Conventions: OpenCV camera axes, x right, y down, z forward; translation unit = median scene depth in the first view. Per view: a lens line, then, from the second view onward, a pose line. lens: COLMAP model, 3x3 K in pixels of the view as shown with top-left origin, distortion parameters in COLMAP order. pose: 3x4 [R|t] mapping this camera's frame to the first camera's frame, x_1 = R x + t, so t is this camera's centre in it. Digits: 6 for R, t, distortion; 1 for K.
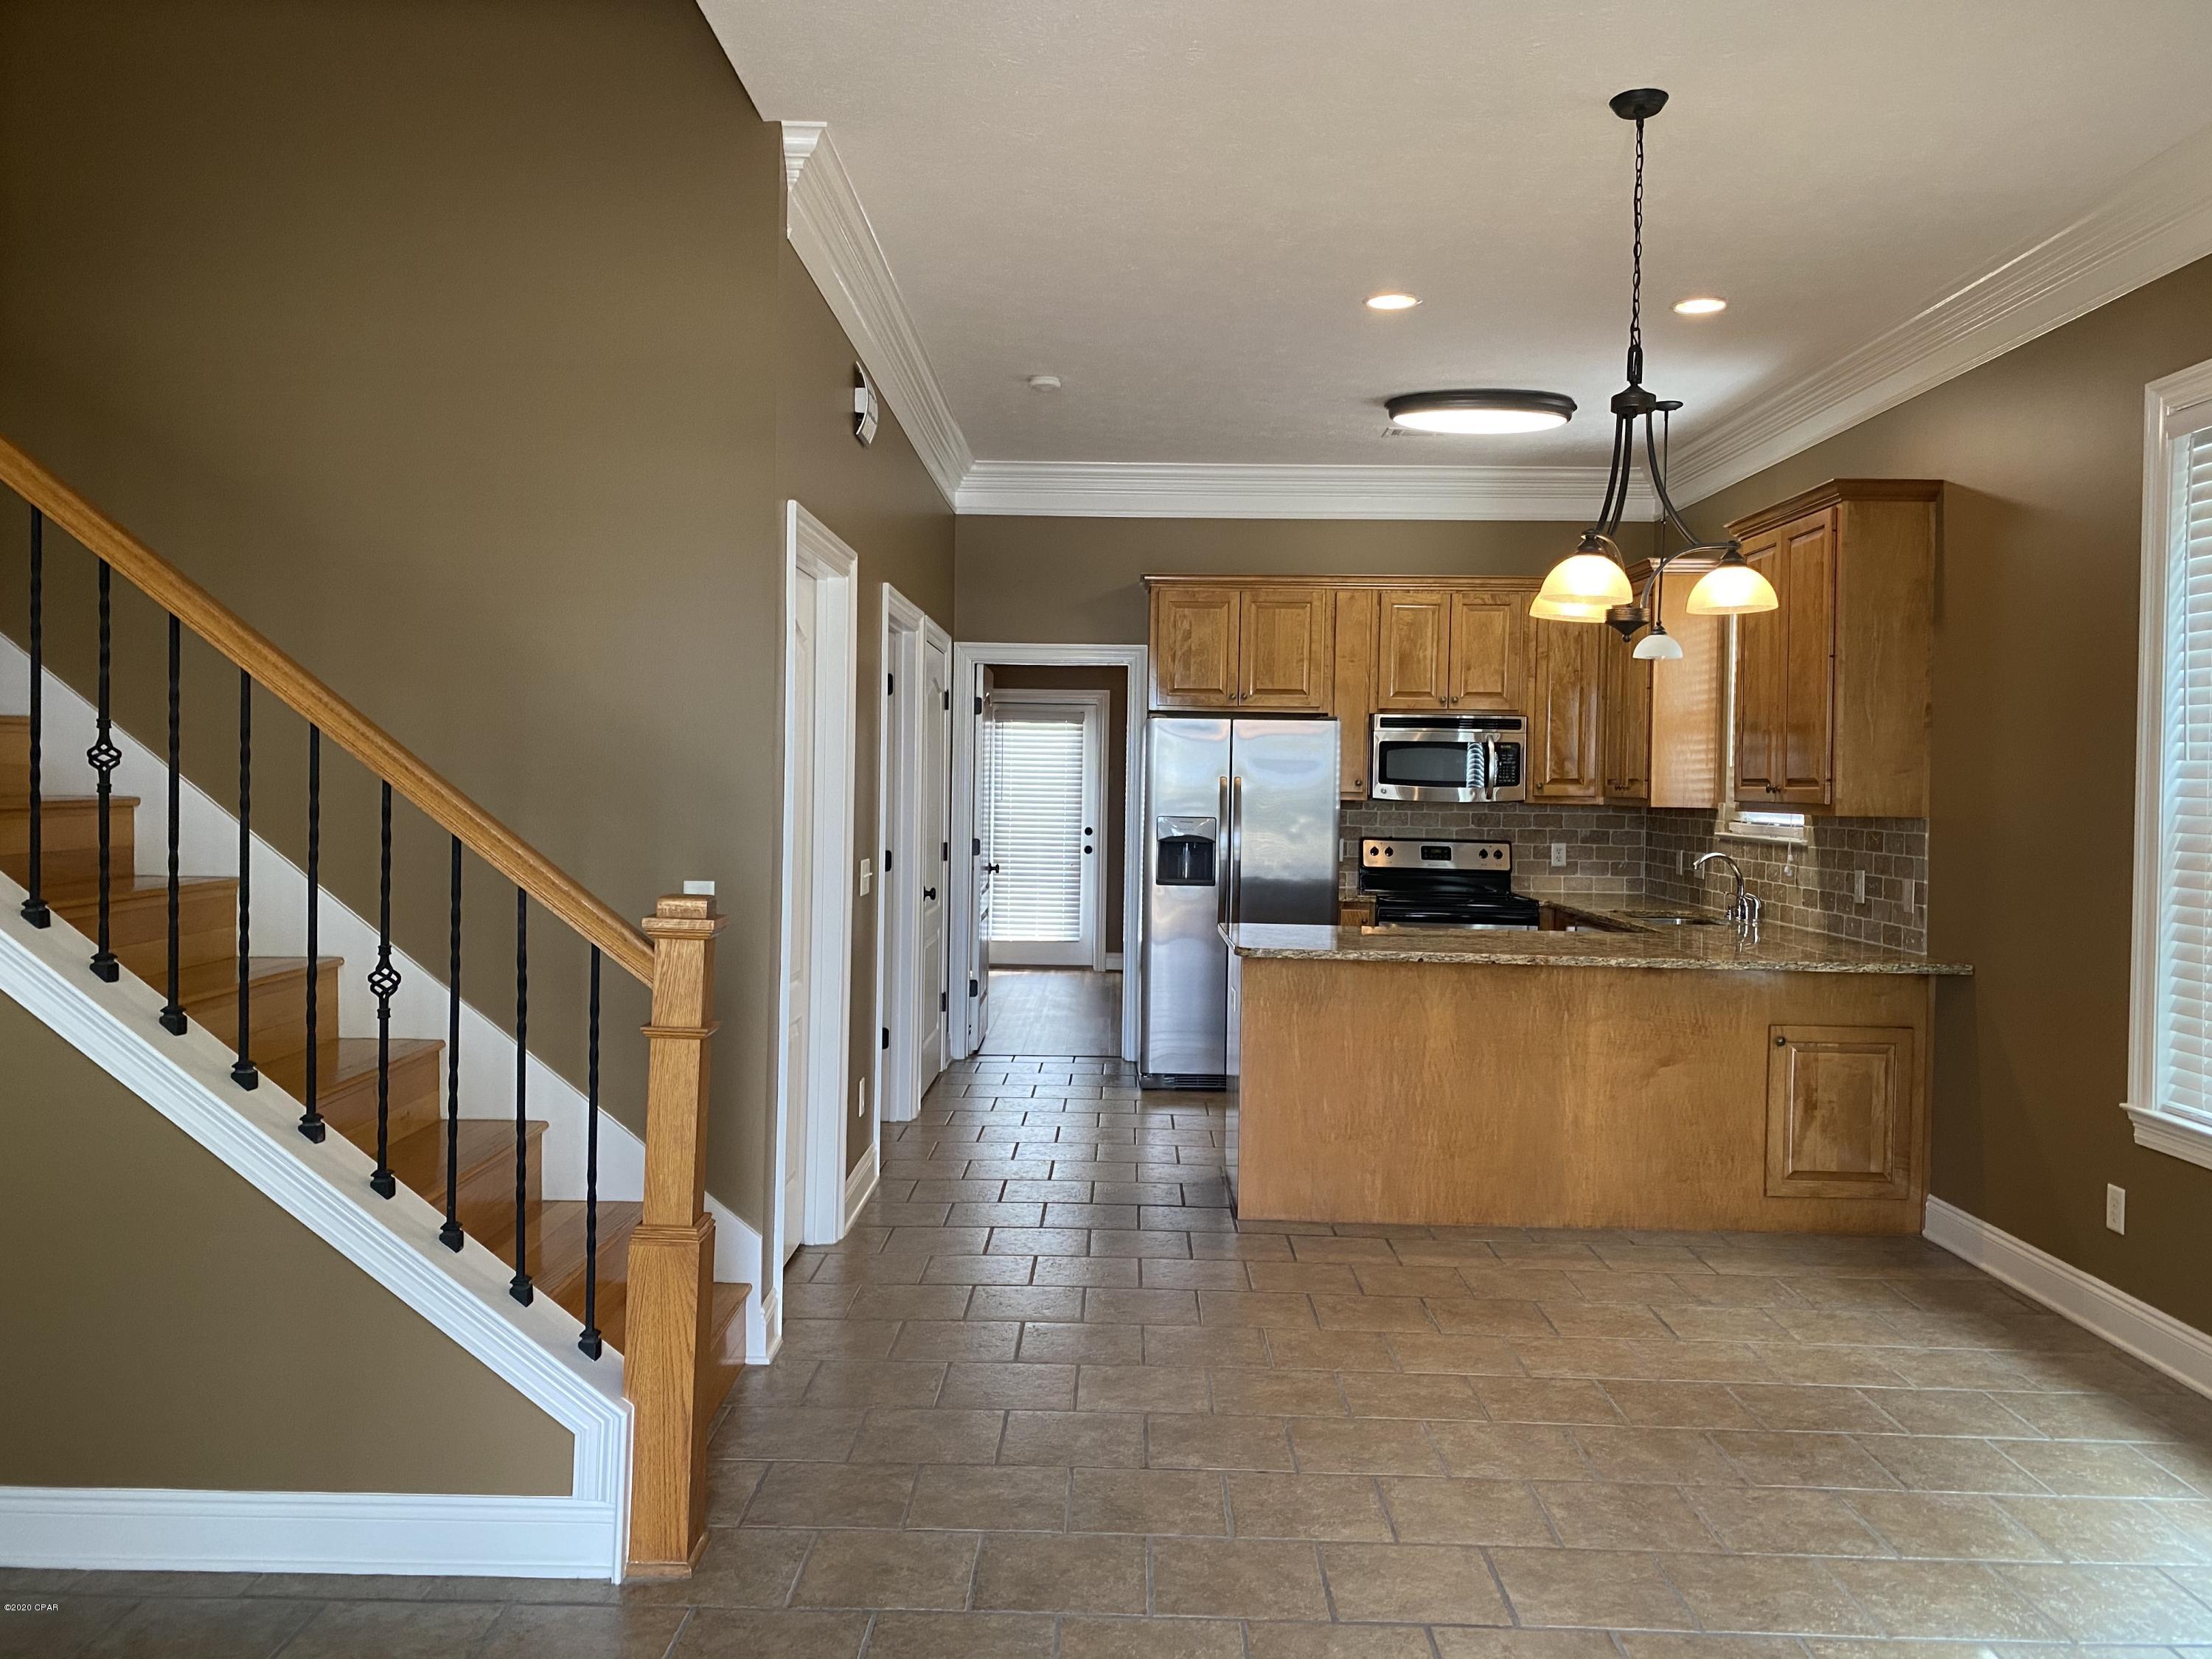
lens RADIAL K [[1701.4, 0, 1082.4], [0, 1701.4, 823.5], [0, 0, 1]] dist [0.043114, -0.068171]
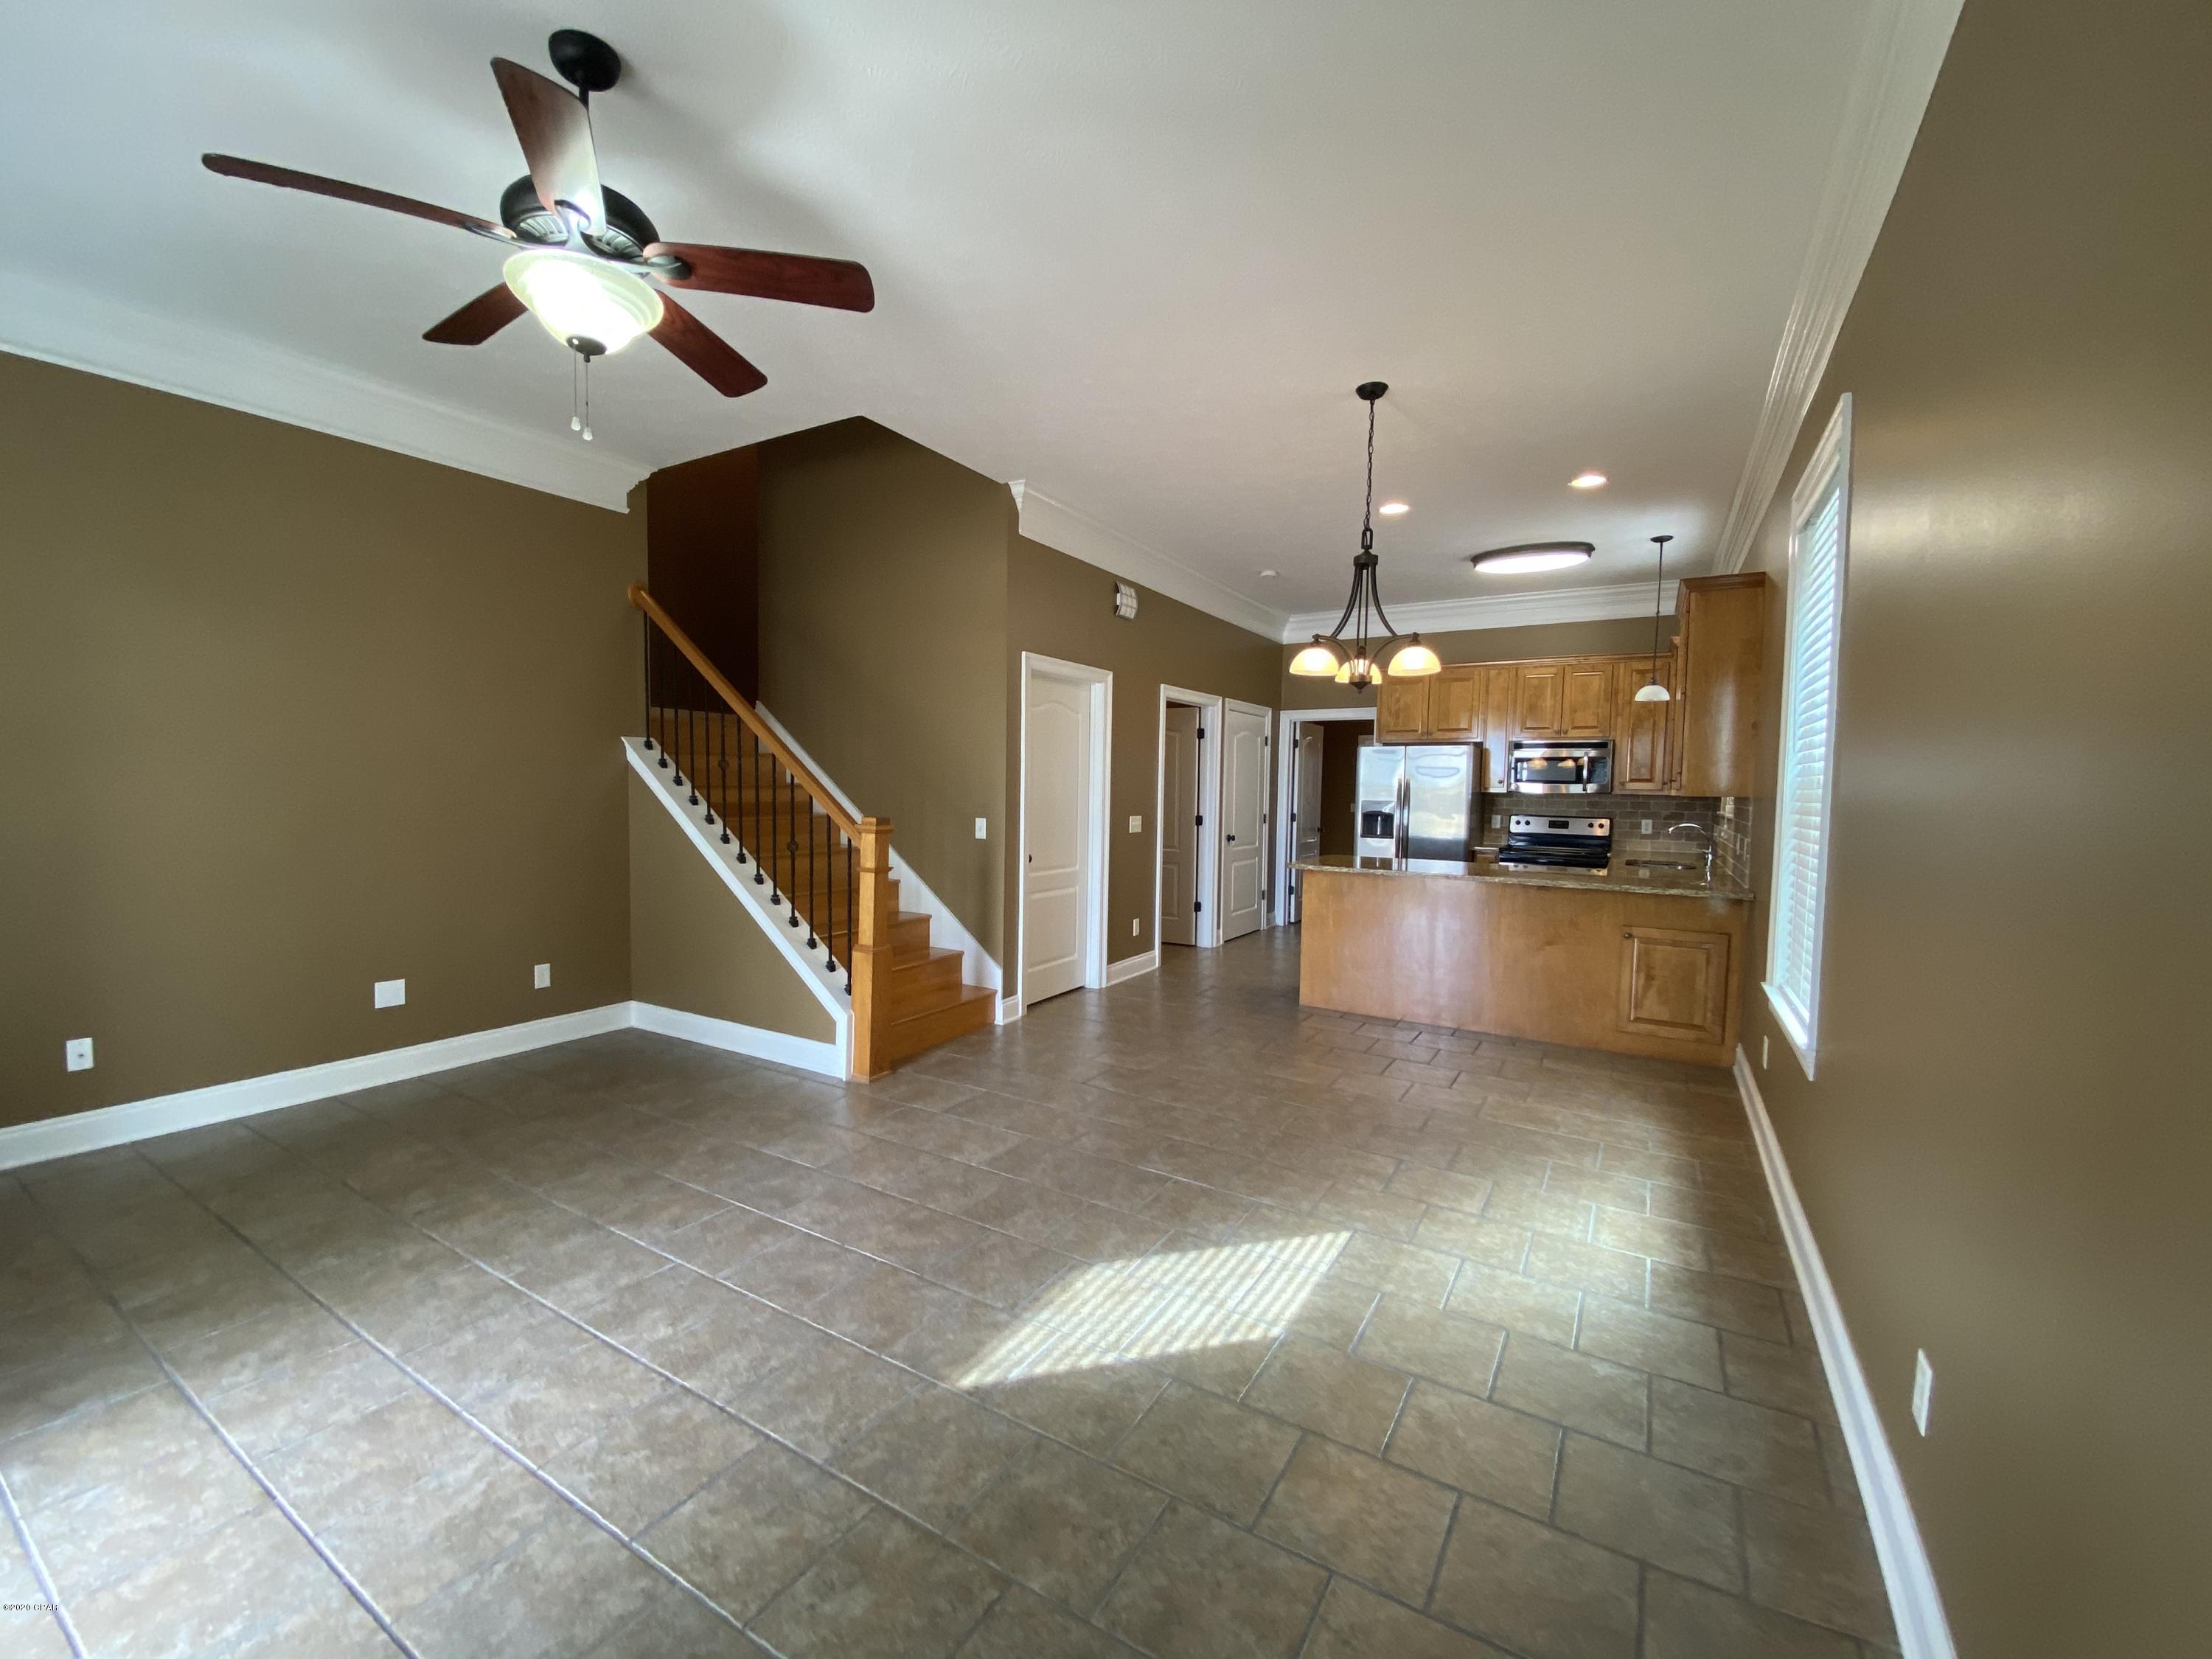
lens RADIAL K [[893.4, 0, 1073.5], [0, 893.4, 845.4], [0, 0, 1]] dist [0.001568, -0.008538]
pose [[0.856536, 0.031006, -0.515154, 0.361620], [-0.013690, 0.999207, 0.037379, 0.016655], [0.515905, -0.024964, 0.856282, 0.014501]]
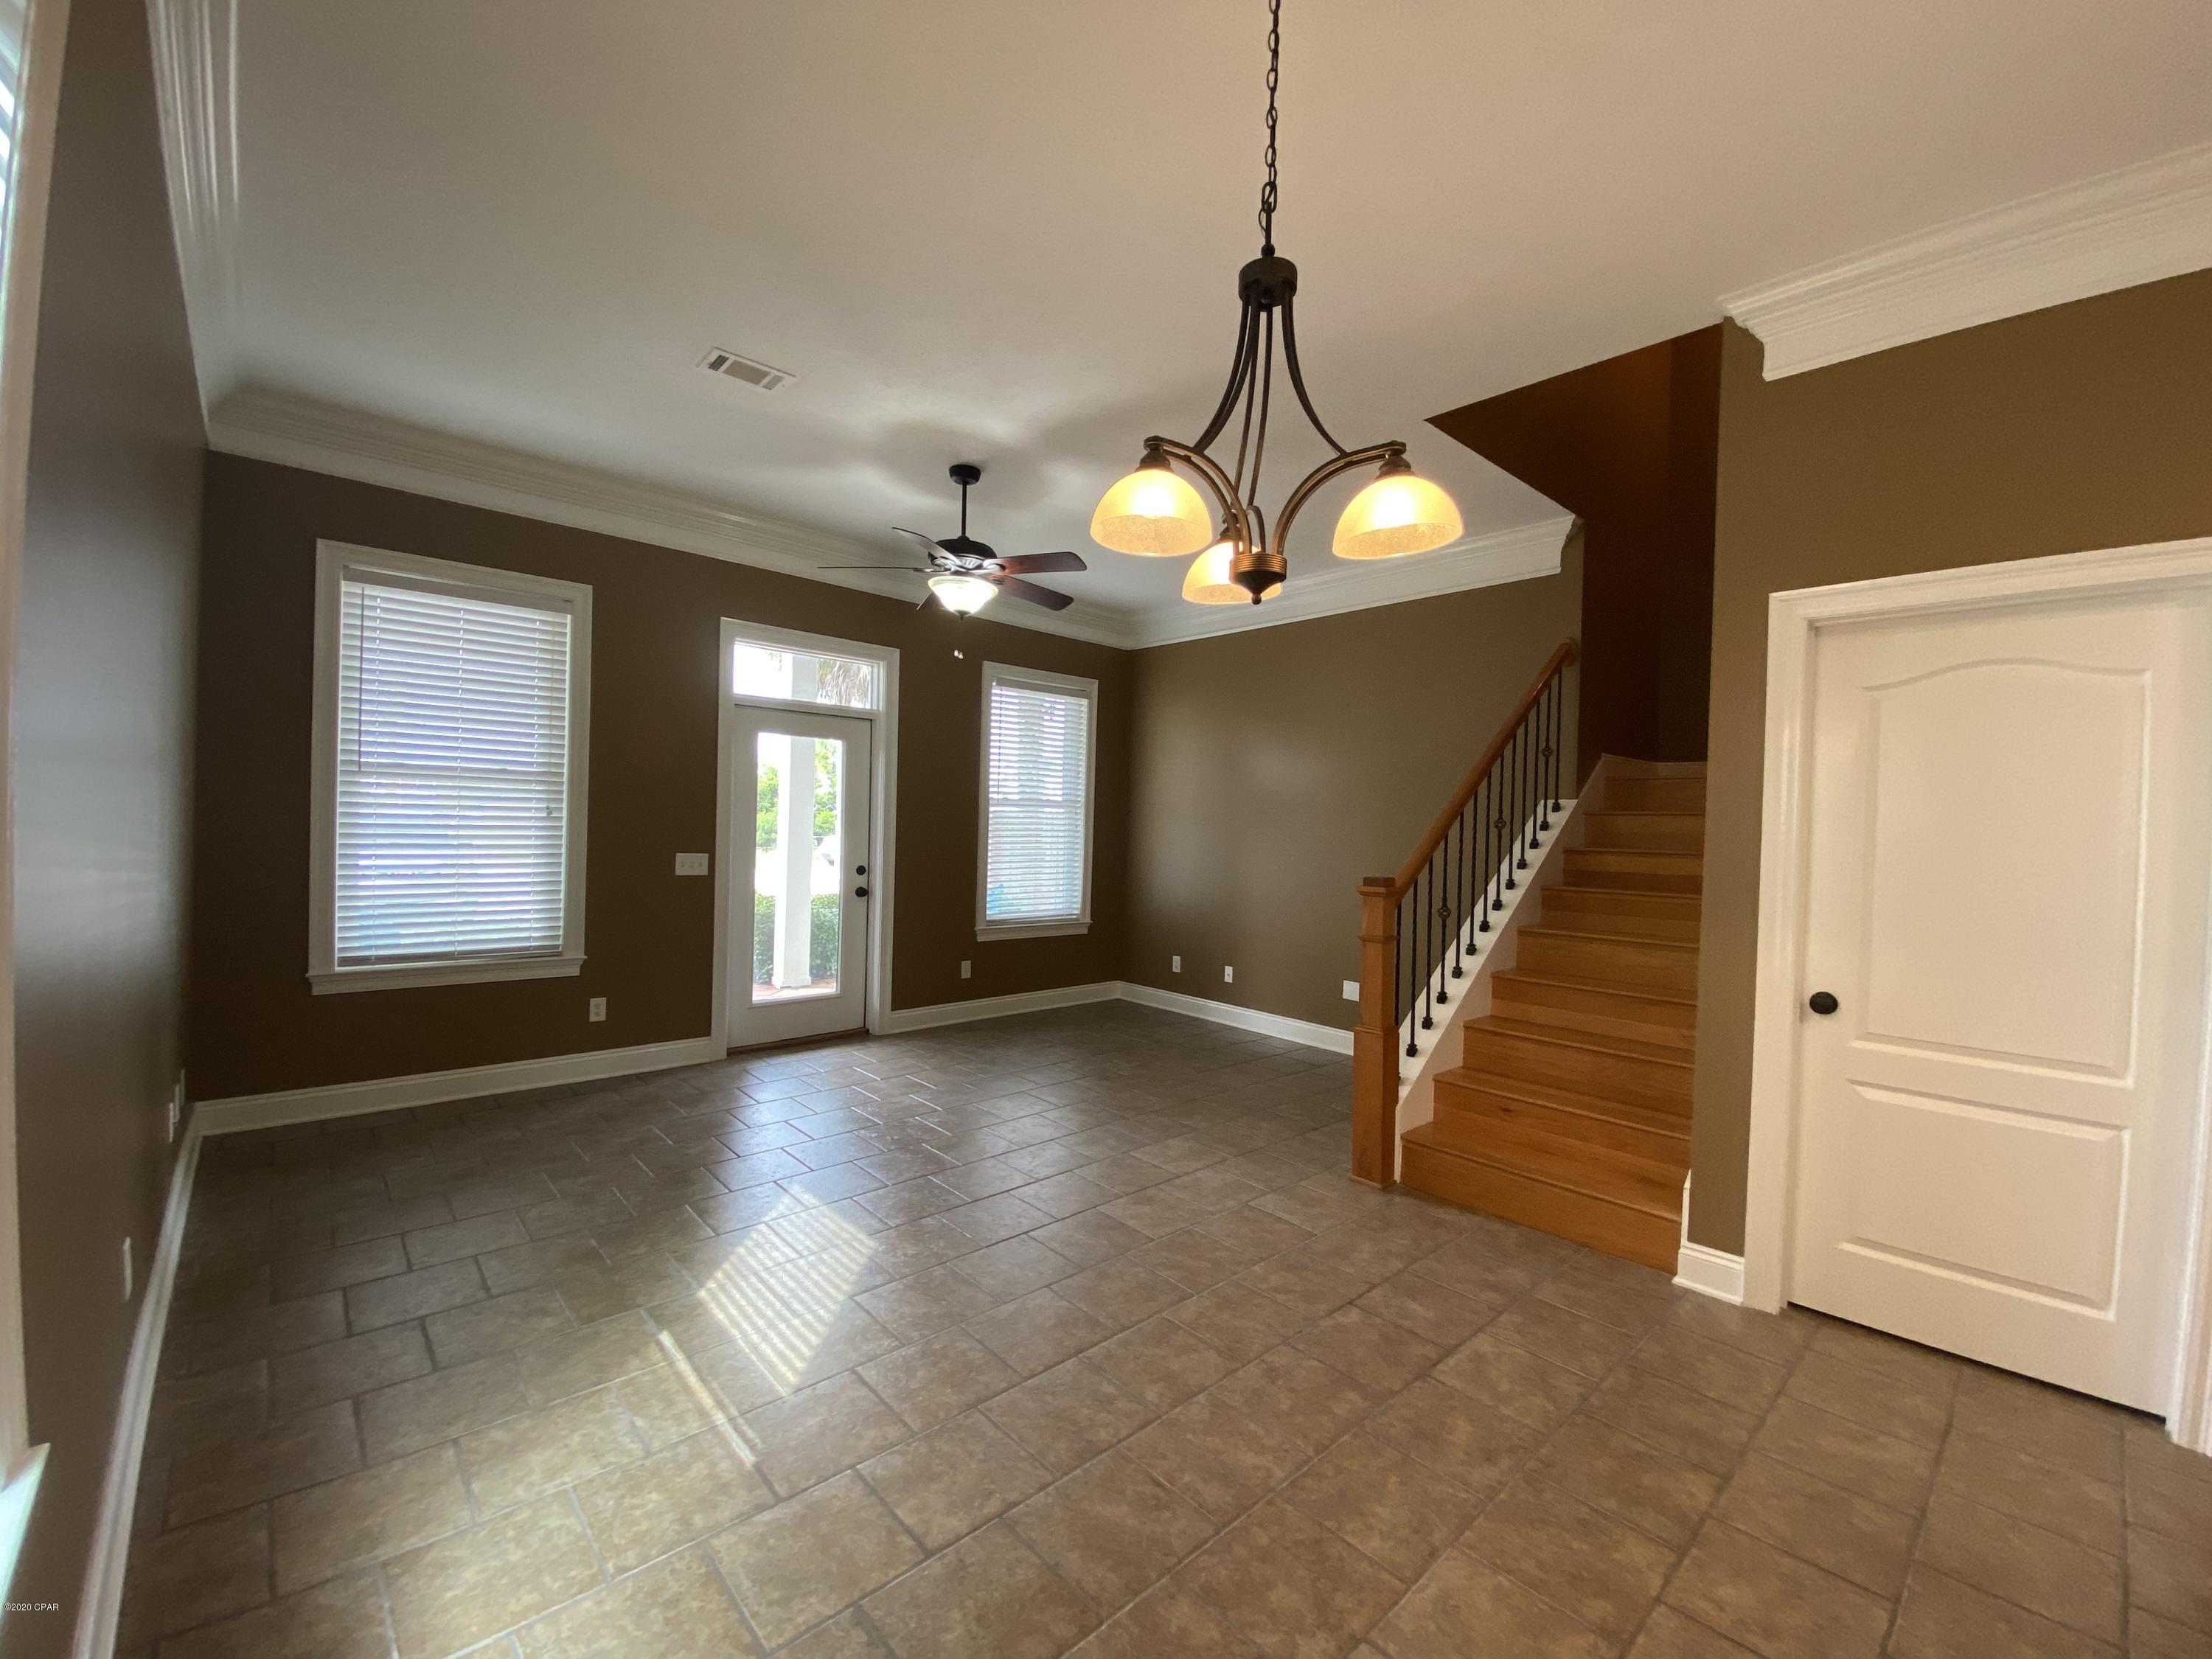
lens RADIAL K [[893.4, 0, 1121.5], [0, 893.4, 837.0], [0, 0, 1]] dist [0.001568, -0.008538]
pose [[-0.706259, -0.024613, -0.707525, 0.418975], [-0.055794, 0.998222, 0.020968, -0.006866], [0.705751, 0.054284, -0.706377, 0.816567]]
